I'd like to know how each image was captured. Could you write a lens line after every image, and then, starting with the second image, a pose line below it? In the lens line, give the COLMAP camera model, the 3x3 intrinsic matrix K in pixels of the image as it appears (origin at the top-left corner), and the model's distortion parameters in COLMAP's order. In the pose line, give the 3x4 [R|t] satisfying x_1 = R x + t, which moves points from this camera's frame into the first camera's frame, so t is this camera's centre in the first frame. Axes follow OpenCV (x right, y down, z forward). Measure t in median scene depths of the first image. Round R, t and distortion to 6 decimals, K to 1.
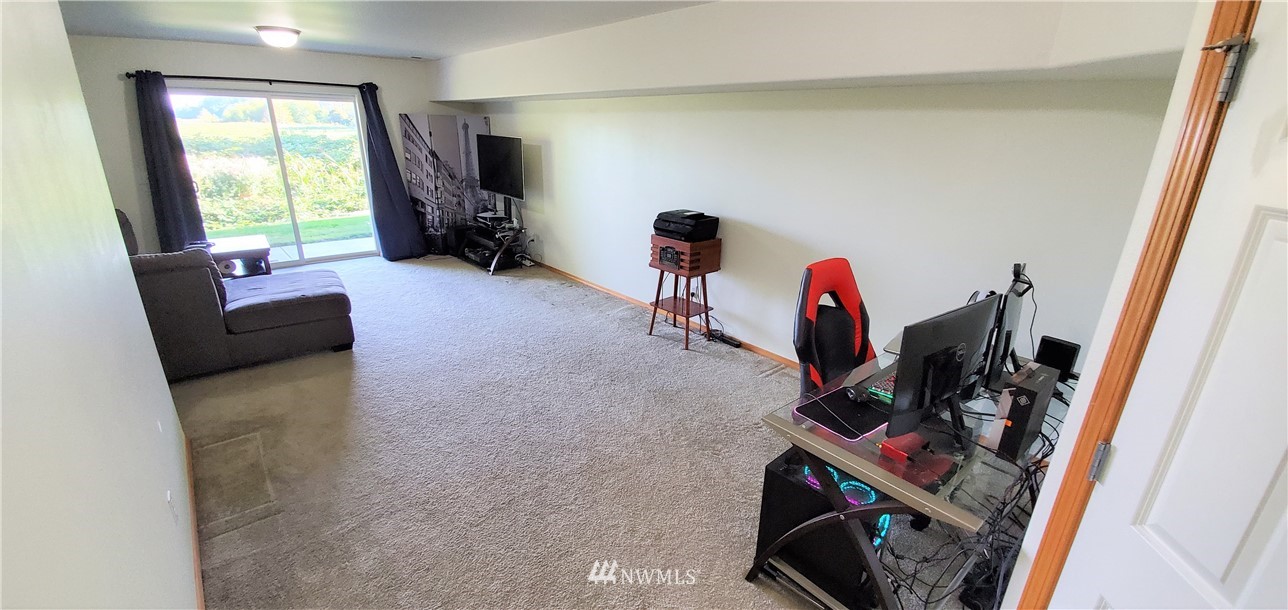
lens RADIAL K [[513.3, 0, 649.9], [0, 513.3, 300.0], [0, 0, 1]] dist [-0.002909, -0.007138]
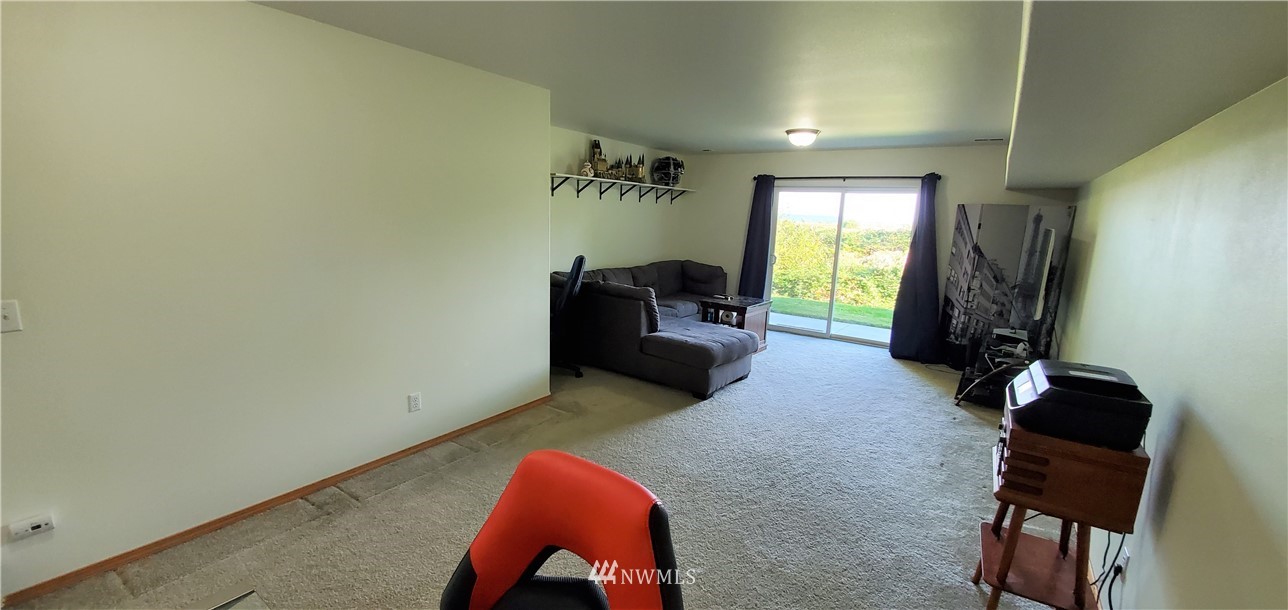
lens RADIAL K [[513.3, 0, 667.3], [0, 513.3, 304.2], [0, 0, 1]] dist [-0.002909, -0.007138]
pose [[0.258834, 0.150919, -0.954059, 0.250848], [-0.336671, 0.939875, 0.057338, -0.081627], [0.905350, 0.306363, 0.294082, 0.333544]]
